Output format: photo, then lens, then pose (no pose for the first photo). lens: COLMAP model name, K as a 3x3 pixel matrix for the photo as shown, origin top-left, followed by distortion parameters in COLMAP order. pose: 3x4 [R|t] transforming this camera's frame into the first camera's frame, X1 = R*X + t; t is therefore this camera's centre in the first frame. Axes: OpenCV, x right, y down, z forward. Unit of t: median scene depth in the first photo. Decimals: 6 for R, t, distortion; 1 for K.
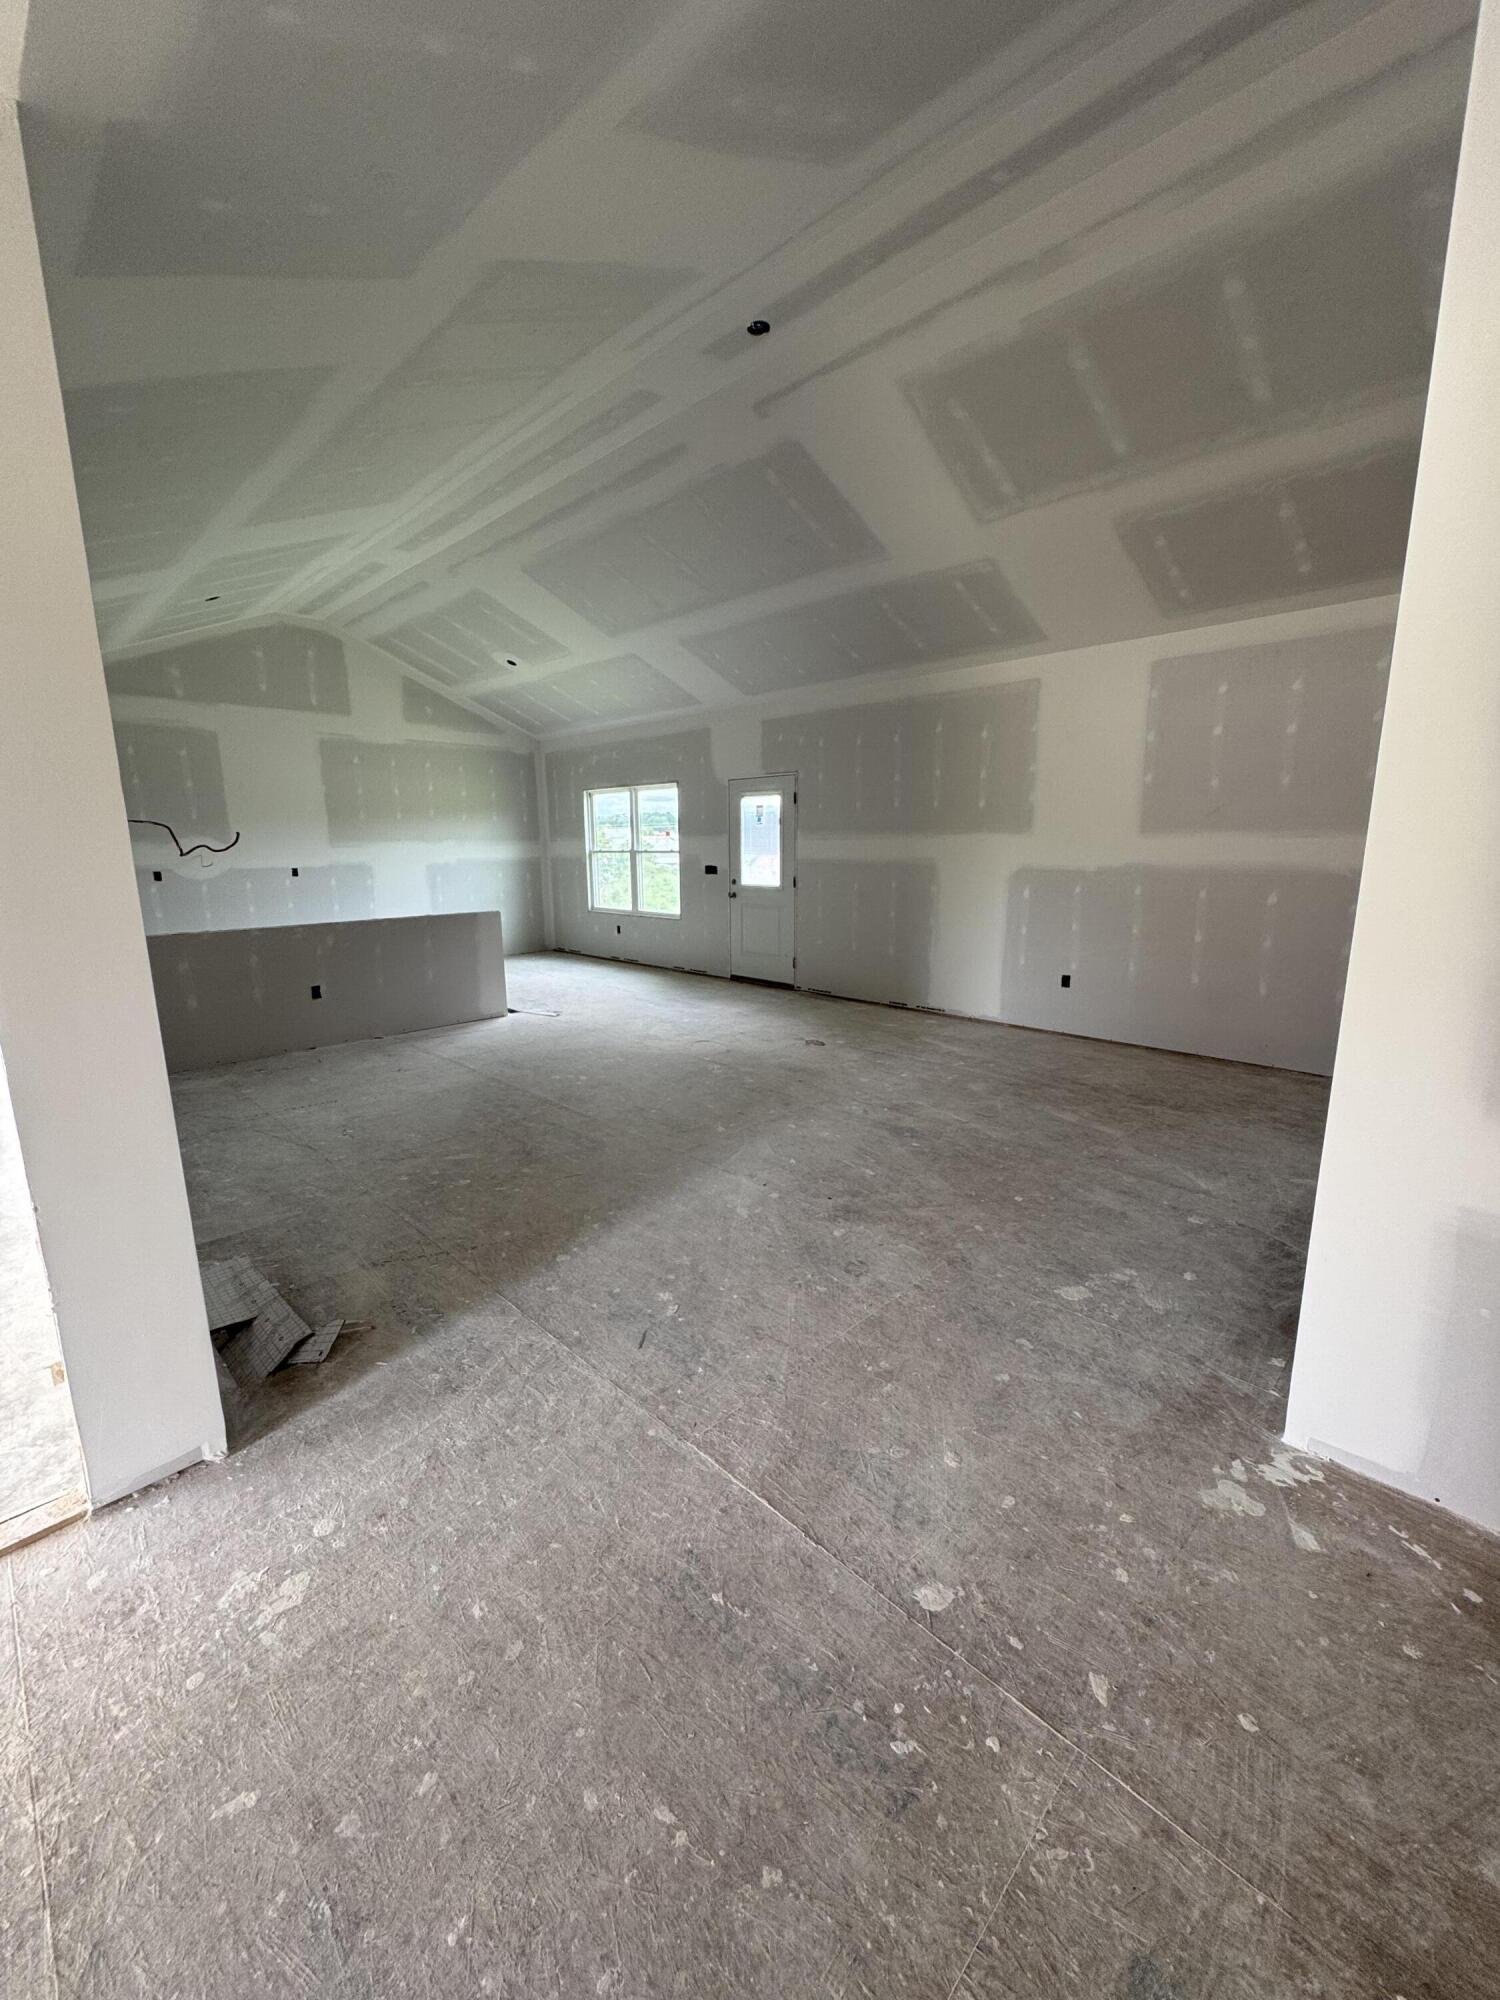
lens RADIAL K [[803.4, 0, 752.2], [0, 803.4, 994.1], [0, 0, 1]] dist [-0.001840, 0.000506]
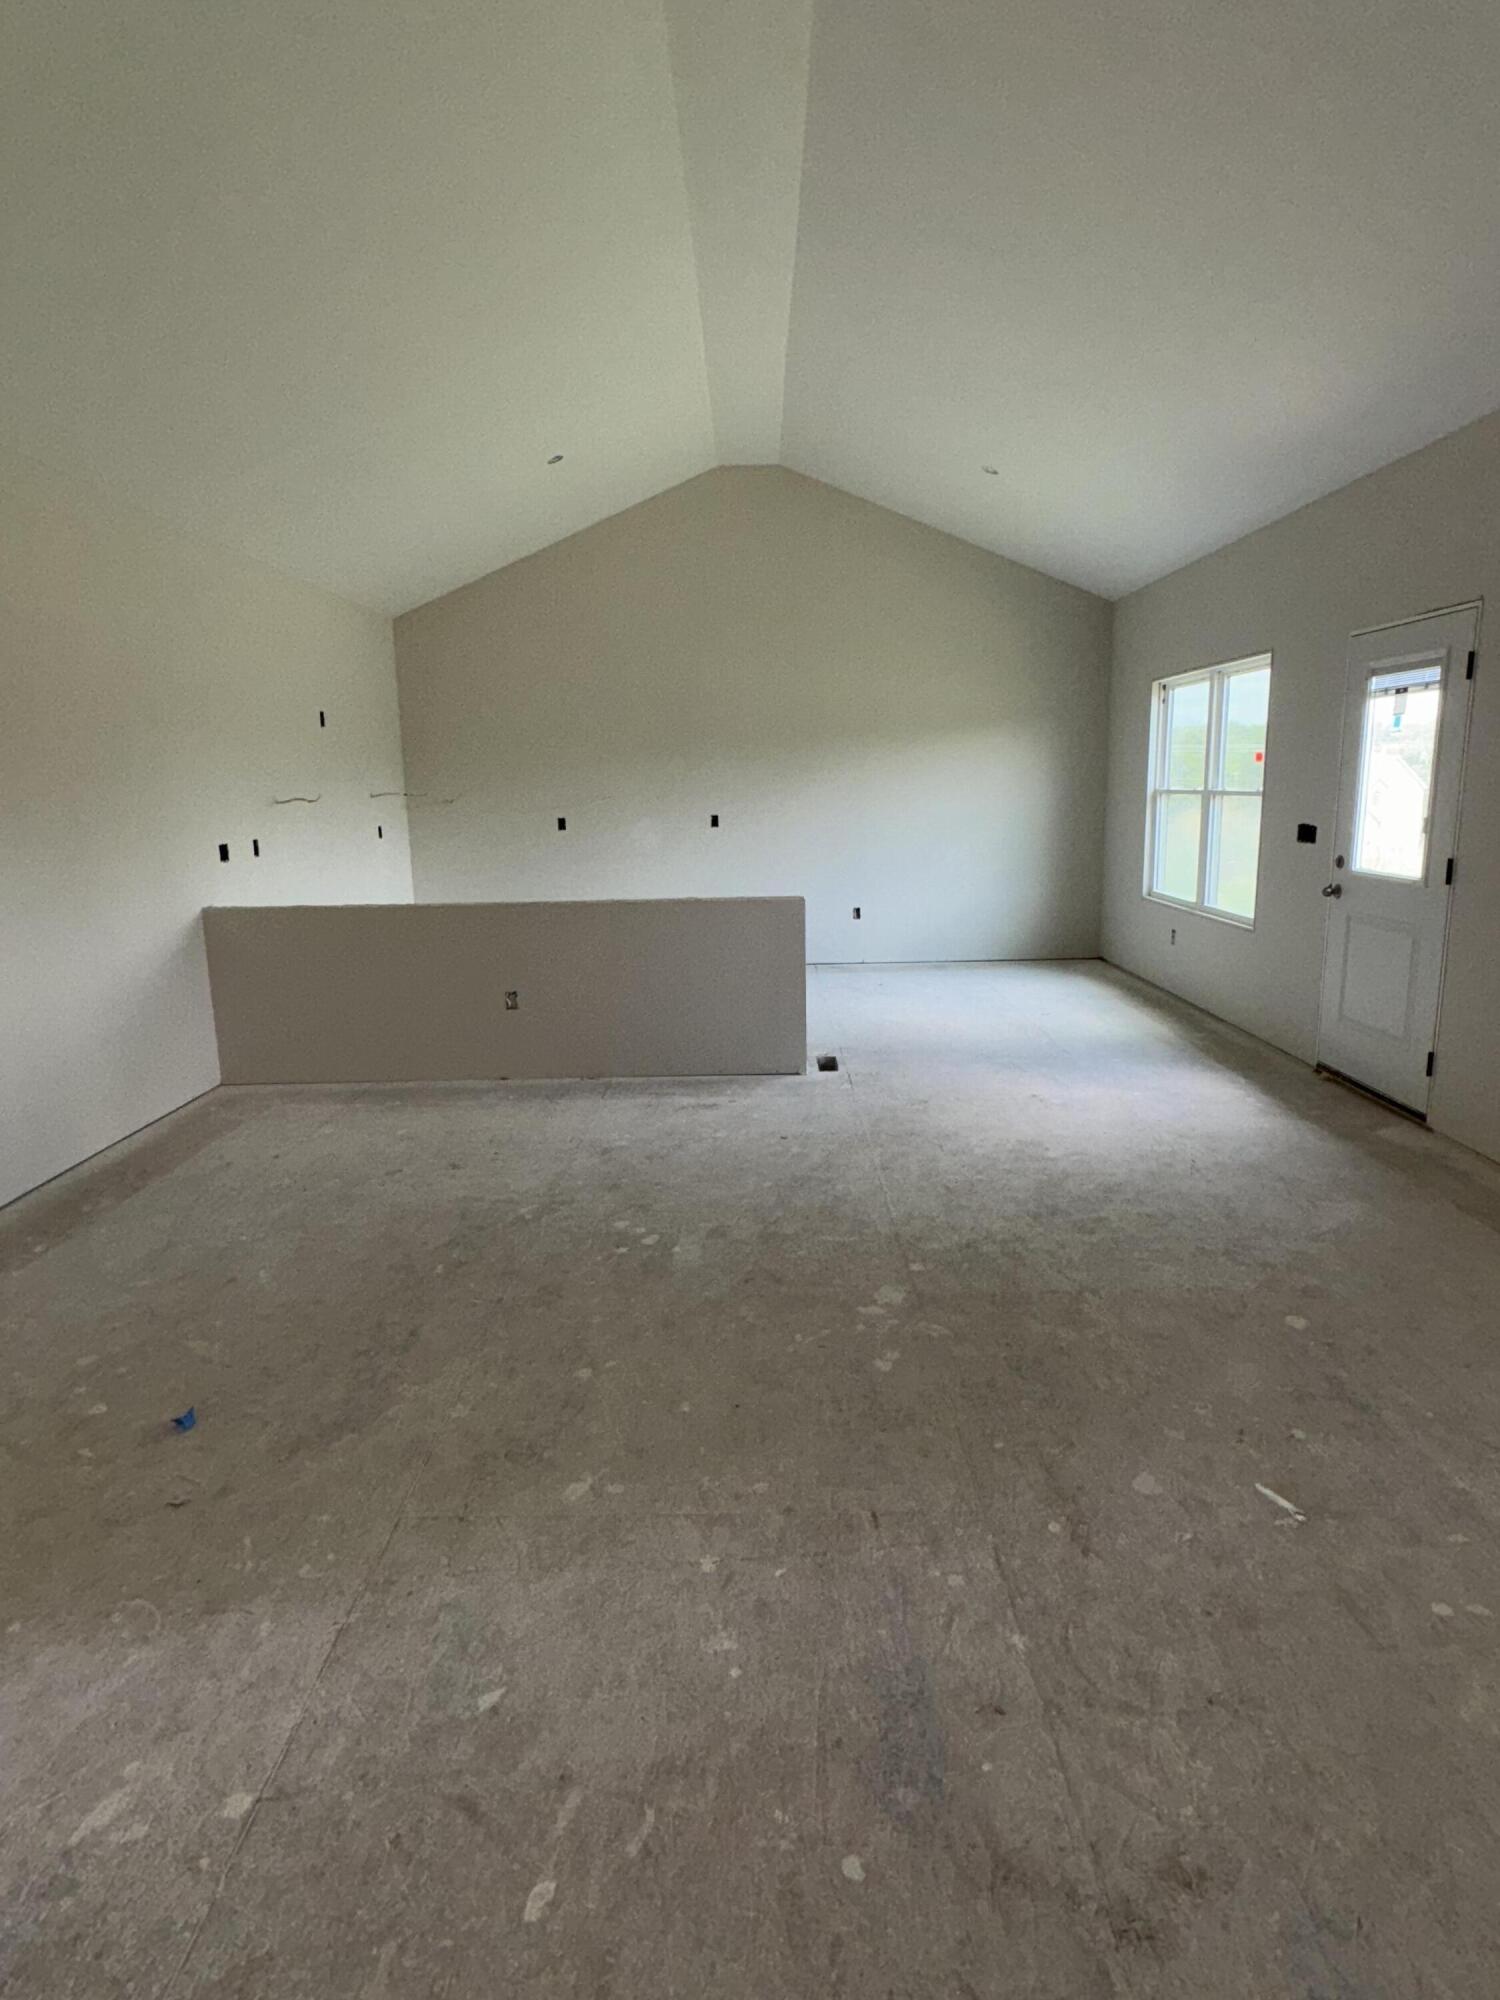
lens RADIAL K [[1114.0, 0, 746.8], [0, 1114.0, 999.9], [0, 0, 1]] dist [-0.004716, 0.002096]
pose [[0.700575, 0.132740, -0.701124, 0.501592], [-0.121107, 0.990410, 0.066496, -0.165280], [0.703226, 0.038325, 0.709932, 0.839840]]
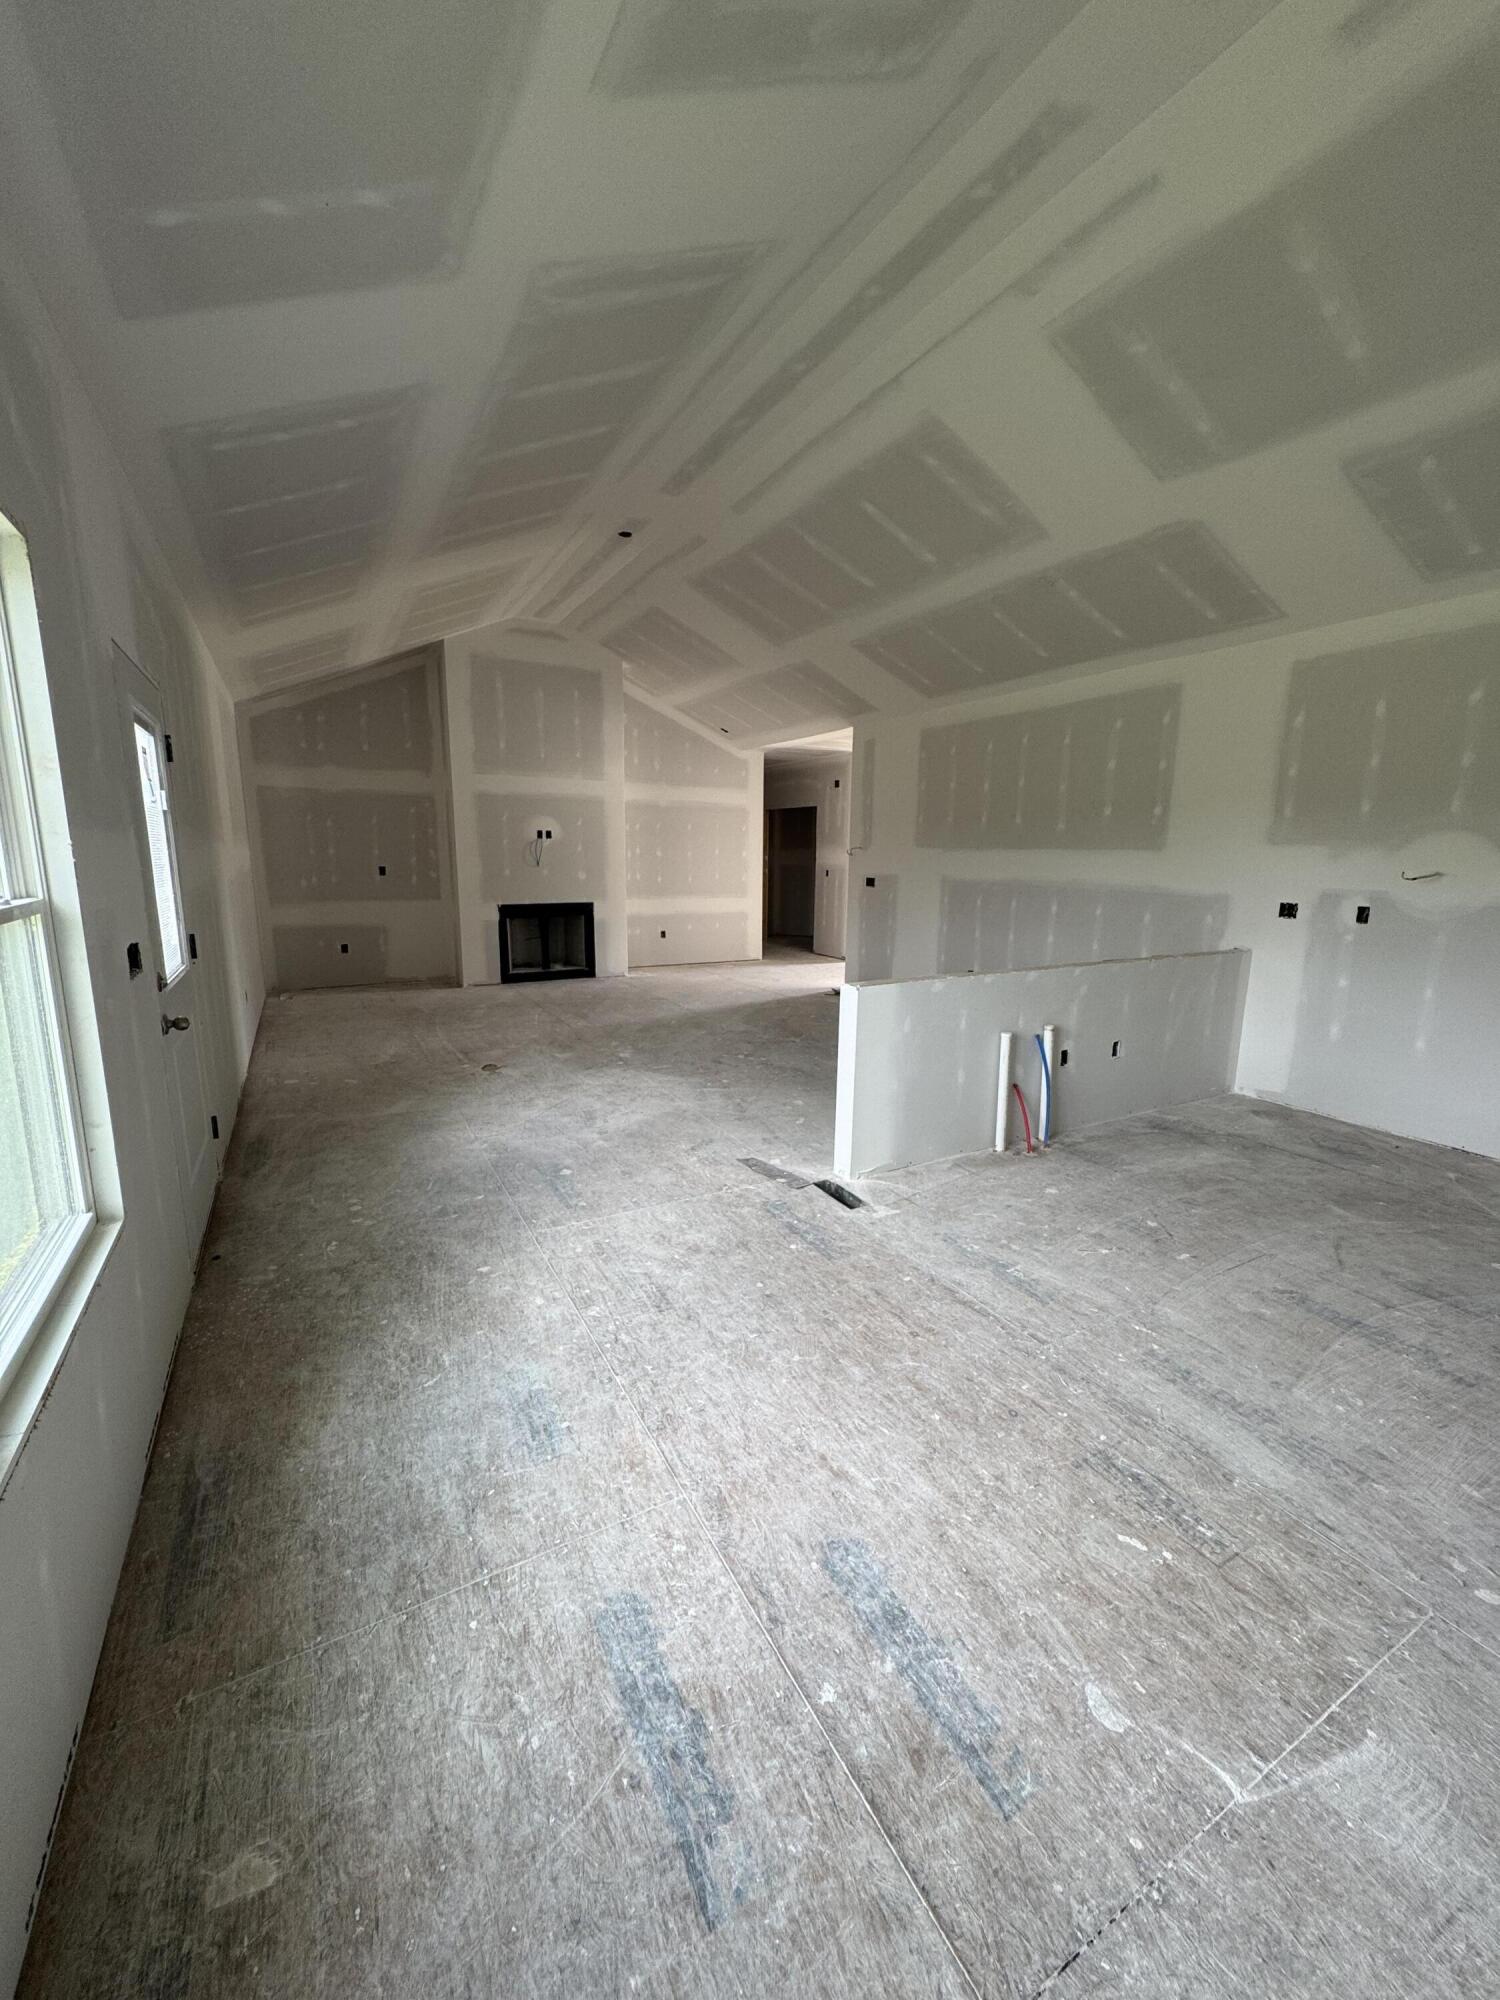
lens RADIAL K [[803.4, 0, 748.5], [0, 803.4, 1000.8], [0, 0, 1]] dist [-0.001840, 0.000506]
pose [[-0.959004, -0.050558, 0.278845, -0.851566], [0.054992, 0.932053, 0.358123, -0.602911], [-0.278004, 0.358776, -0.891063, 3.160294]]
